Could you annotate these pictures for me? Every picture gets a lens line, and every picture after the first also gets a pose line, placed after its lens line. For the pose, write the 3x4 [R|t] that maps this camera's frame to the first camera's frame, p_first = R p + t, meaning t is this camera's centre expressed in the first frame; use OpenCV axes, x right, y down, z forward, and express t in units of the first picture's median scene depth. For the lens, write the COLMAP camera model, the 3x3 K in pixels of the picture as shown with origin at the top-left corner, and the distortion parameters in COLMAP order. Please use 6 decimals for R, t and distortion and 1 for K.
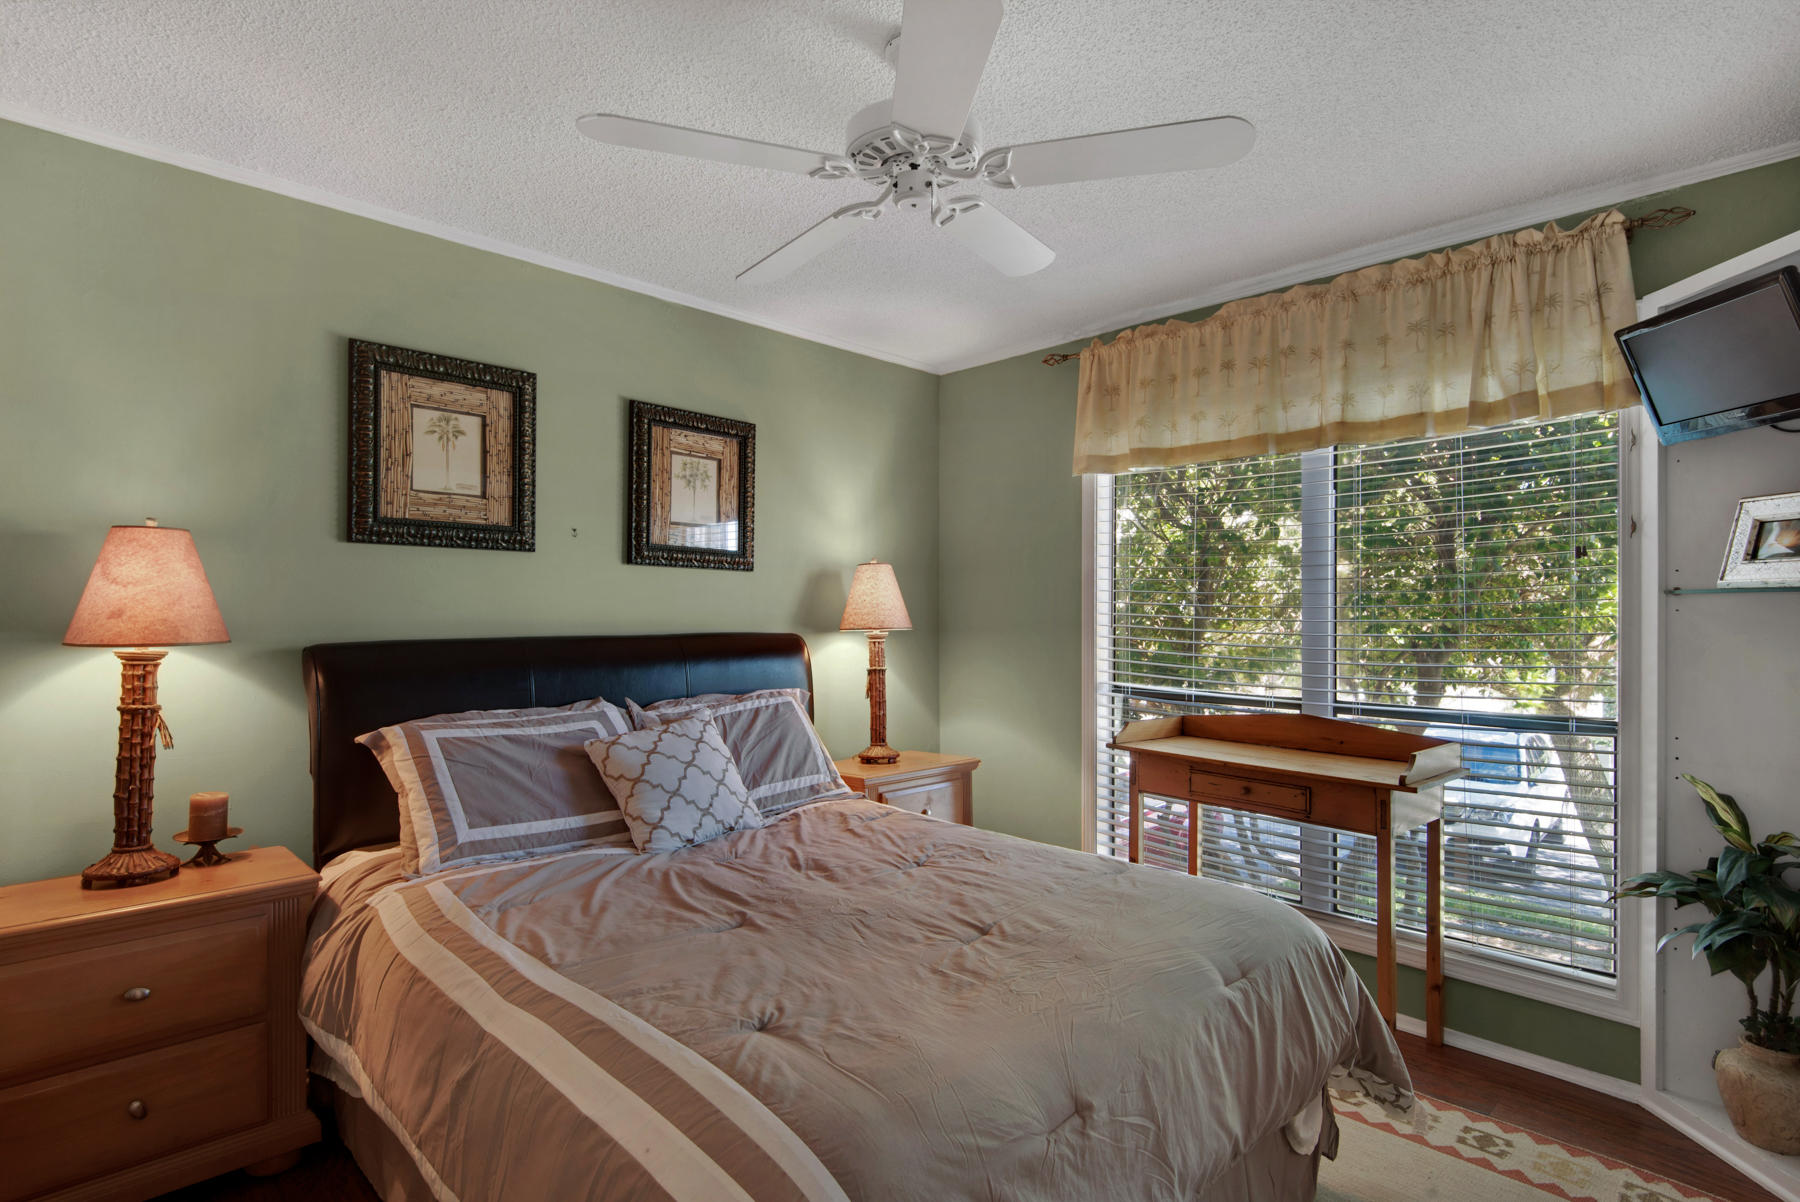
lens RADIAL K [[879.7, 0, 900.6], [0, 879.7, 646.6], [0, 0, 1]] dist [0.038629, -0.027474]
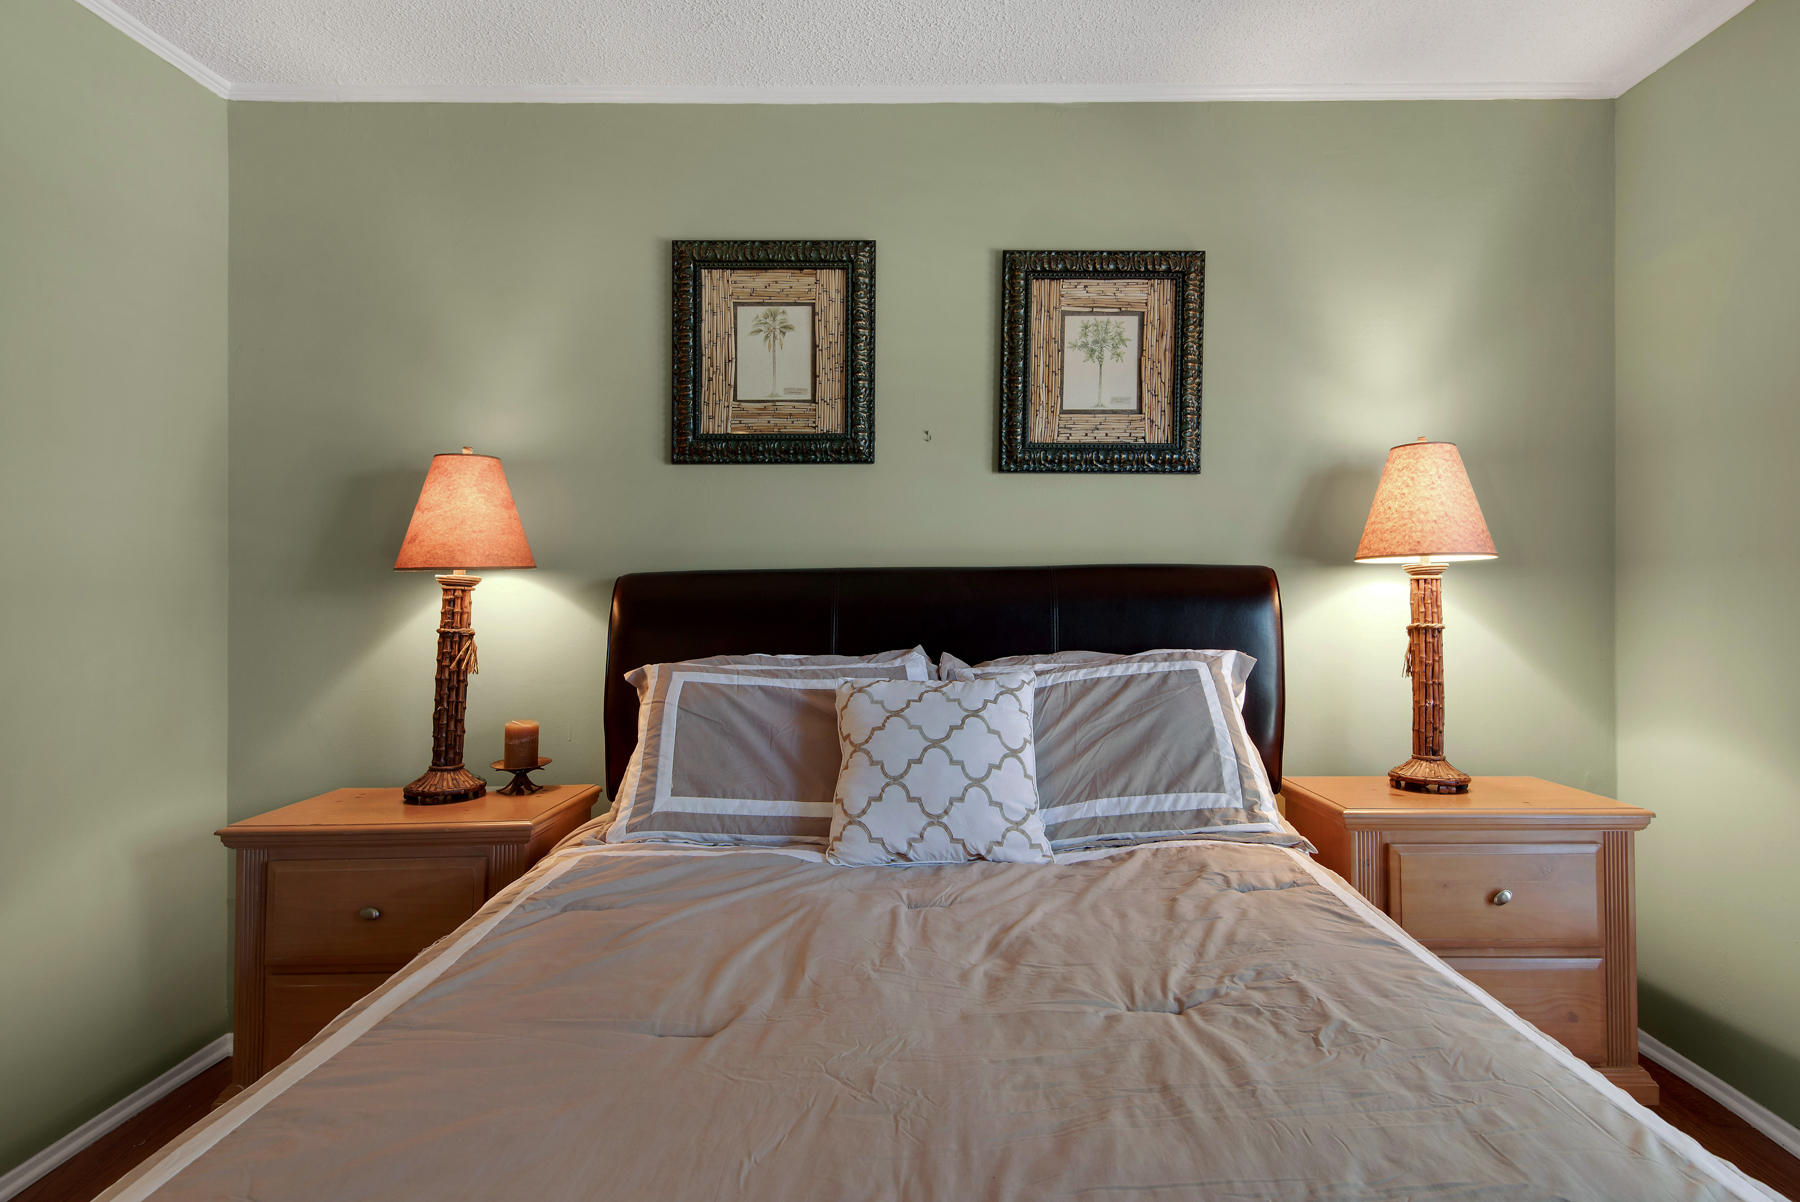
lens RADIAL K [[957.4, 0, 944.8], [0, 957.4, 599.3], [0, 0, 1]] dist [0.016338, -0.000945]
pose [[0.726162, 0.004151, -0.687511, 0.246392], [-0.015994, 0.999813, -0.010856, 0.026415], [0.687338, 0.018879, 0.726093, 0.445372]]
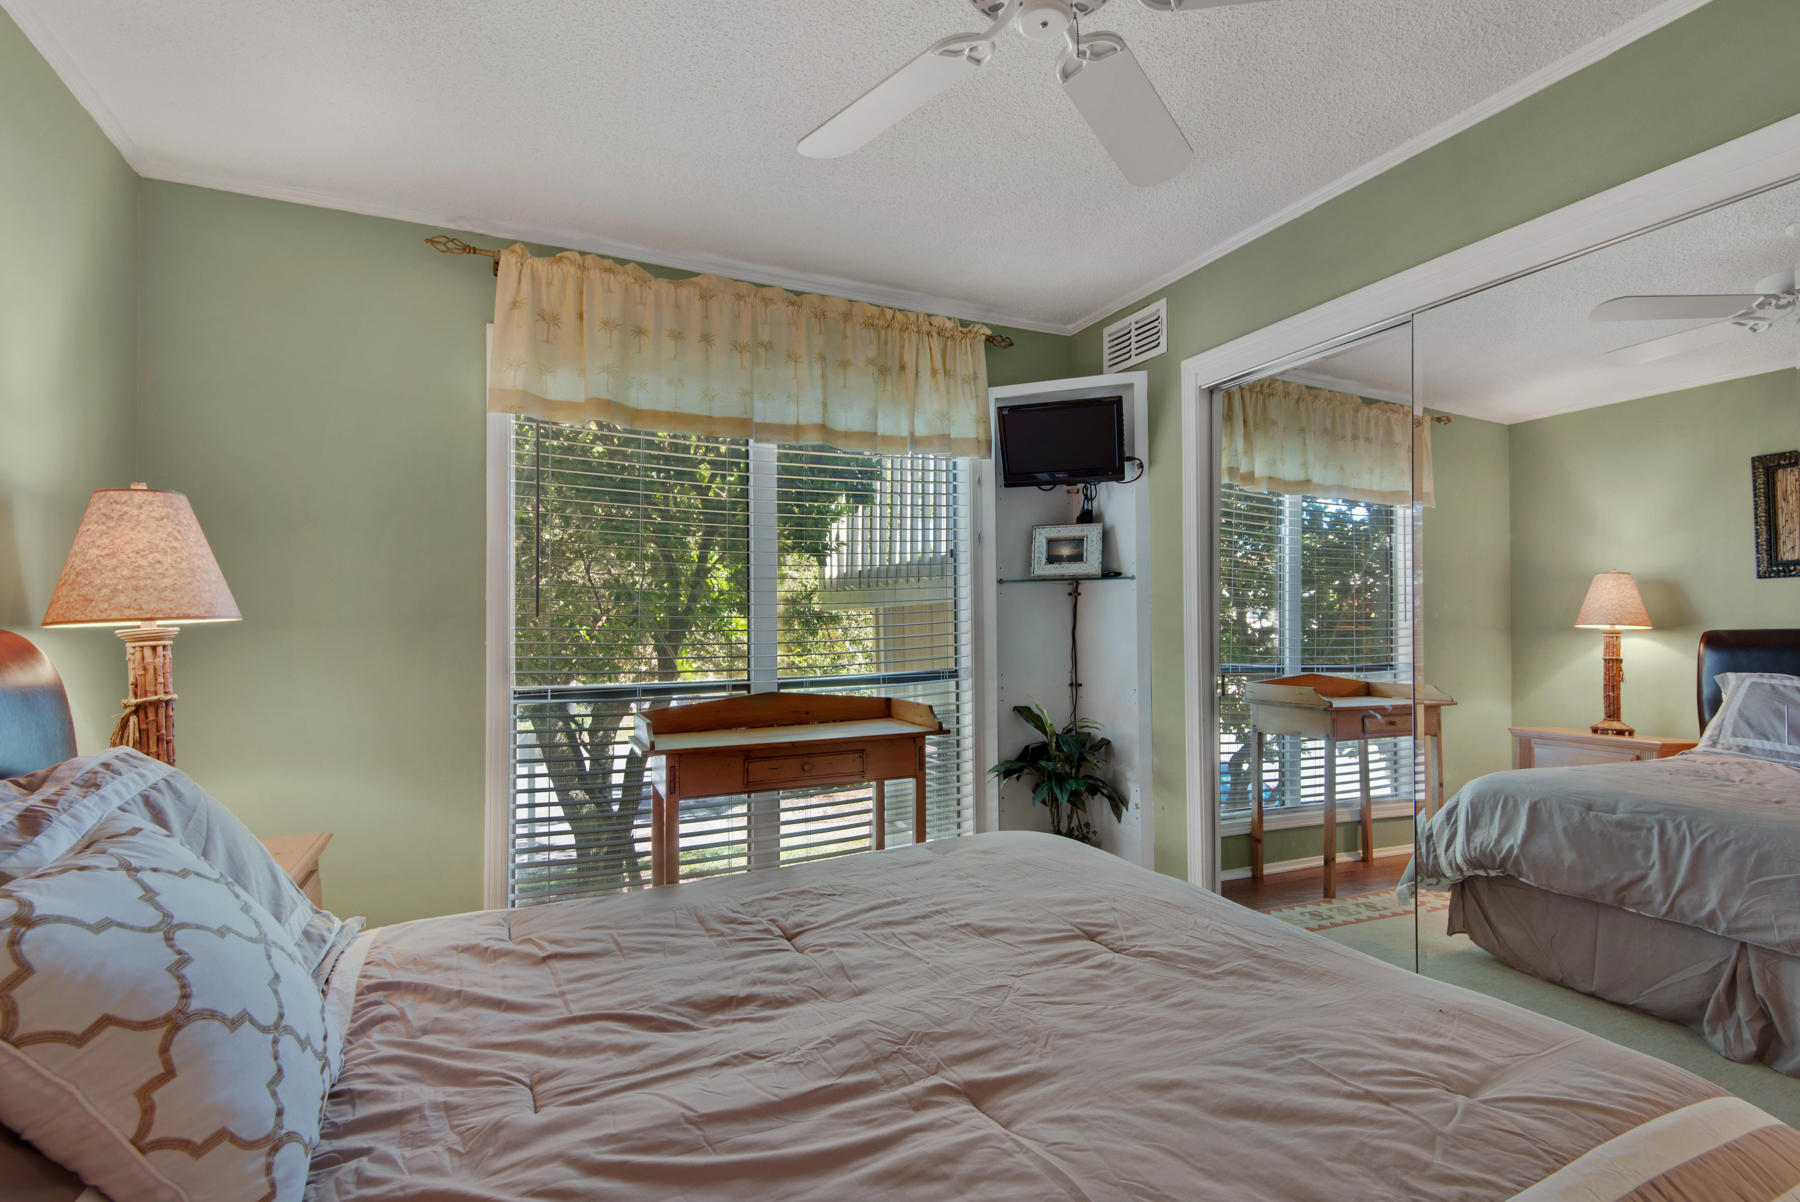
lens RADIAL K [[824.5, 0, 899.8], [0, 824.5, 620.4], [0, 0, 1]] dist [0.051833, -0.000098]
pose [[0.327196, -0.005361, 0.944941, -0.472432], [0.056427, 0.998310, -0.013874, 0.014996], [-0.943270, 0.057860, 0.326946, 0.590421]]
